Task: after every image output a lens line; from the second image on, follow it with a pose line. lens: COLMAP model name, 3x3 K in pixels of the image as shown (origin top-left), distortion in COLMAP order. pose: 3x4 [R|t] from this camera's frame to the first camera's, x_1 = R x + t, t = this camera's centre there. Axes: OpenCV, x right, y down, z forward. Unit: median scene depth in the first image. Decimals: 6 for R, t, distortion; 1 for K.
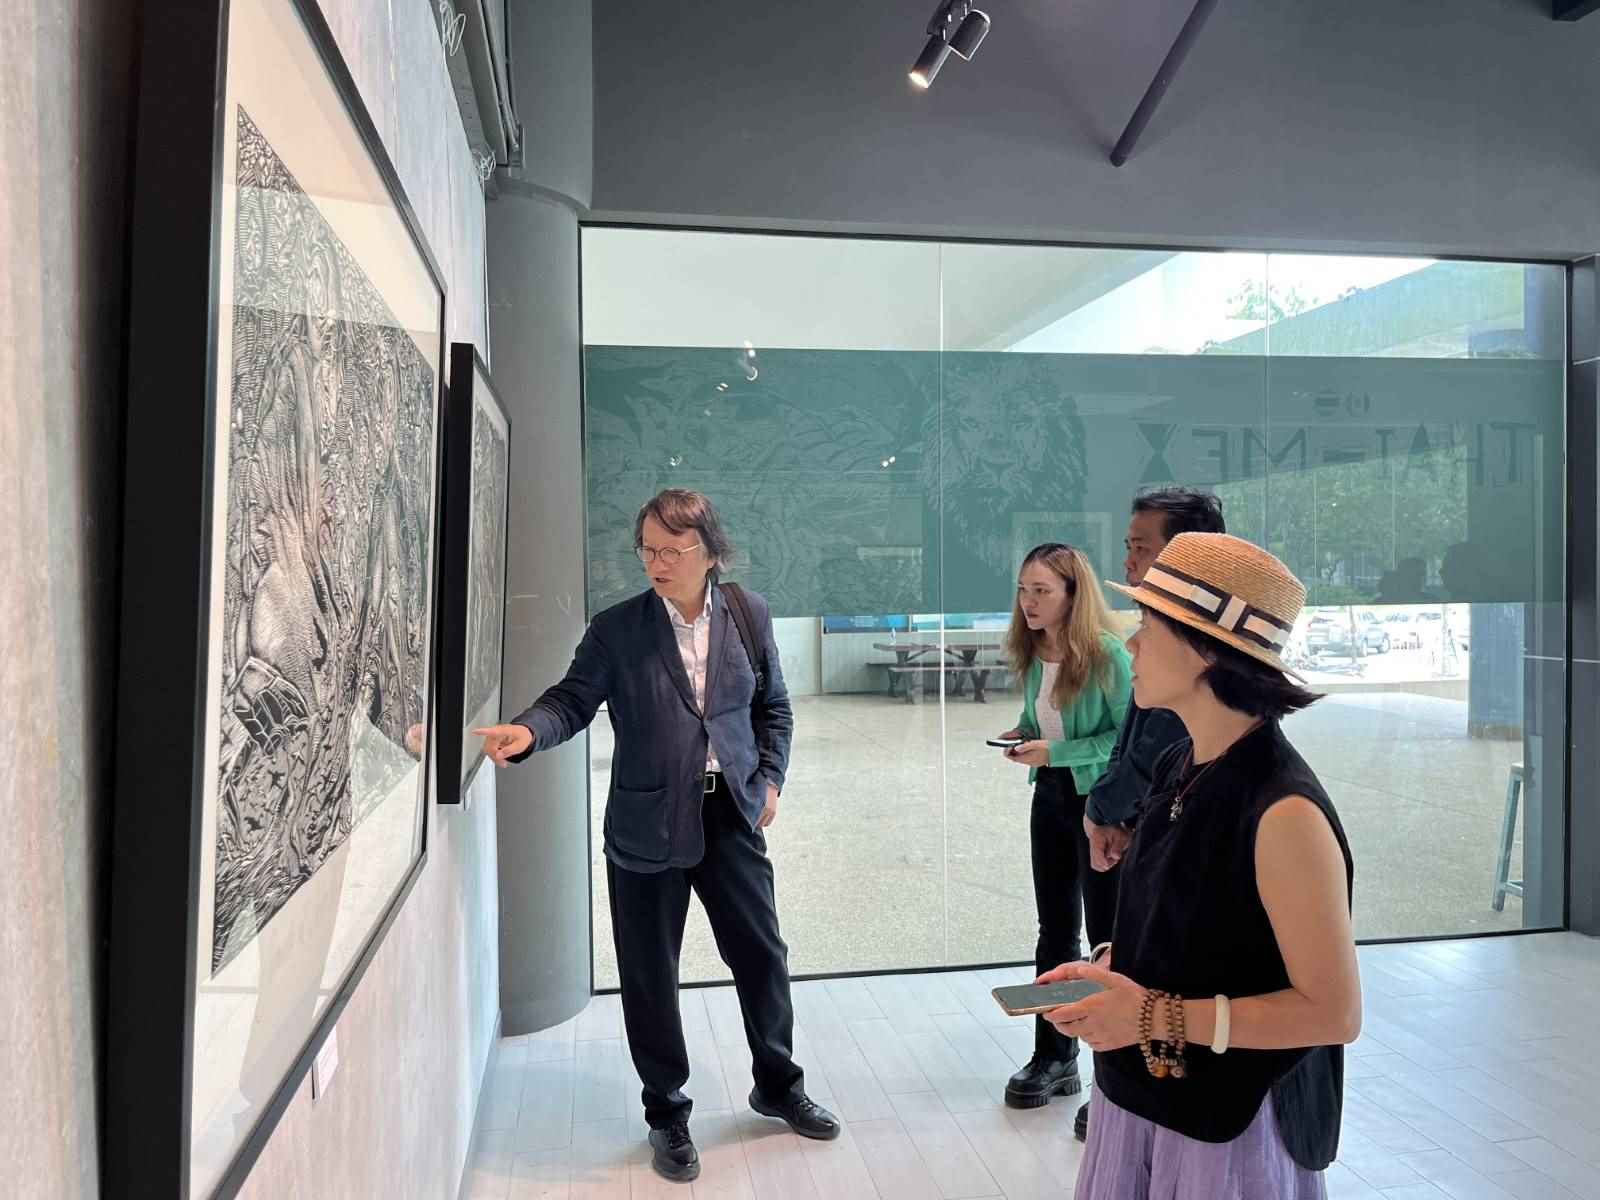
lens RADIAL K [[1215.8, 0, 800.2], [0, 1215.8, 599.3], [0, 0, 1]] dist [0.066013, -0.093249]
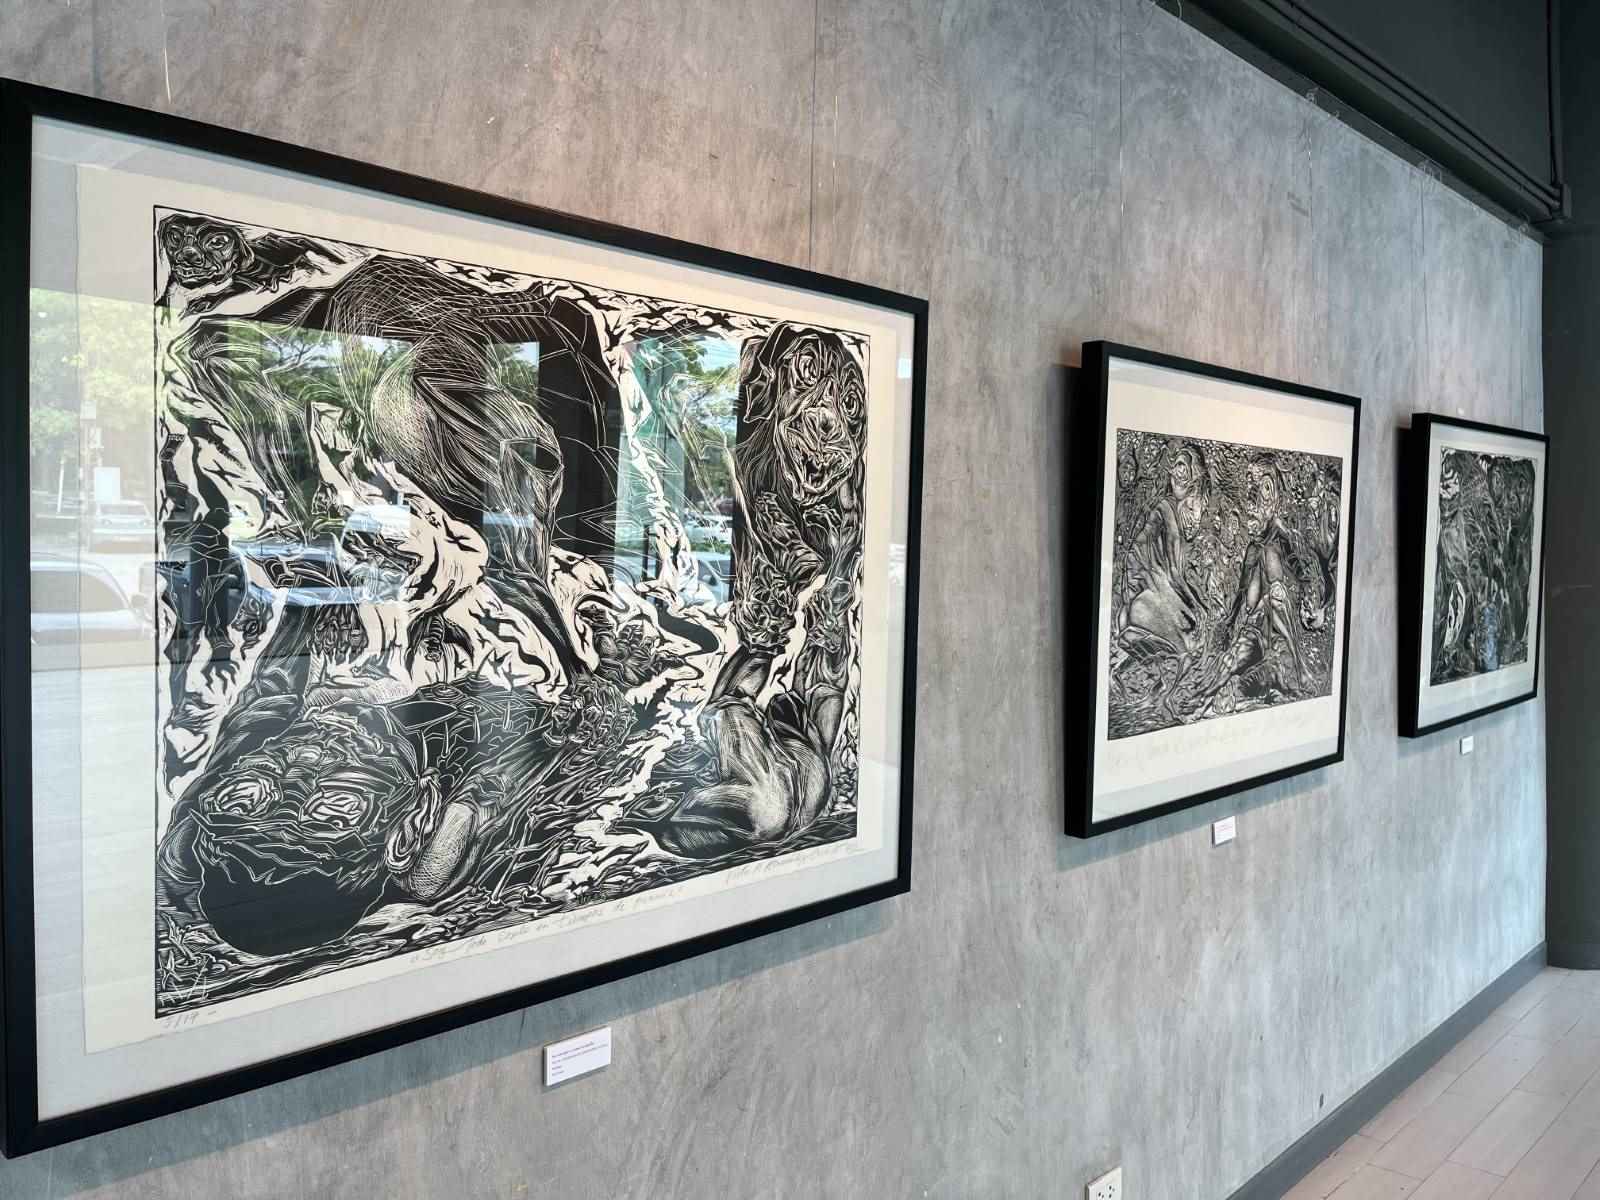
lens RADIAL K [[1215.8, 0, 799.0], [0, 1215.8, 600.2], [0, 0, 1]] dist [0.066013, -0.093249]
pose [[0.576023, 0.039879, -0.816460, 1.201087], [-0.015472, 0.999162, 0.037887, -0.090958], [0.817287, -0.009192, 0.576157, -1.020780]]
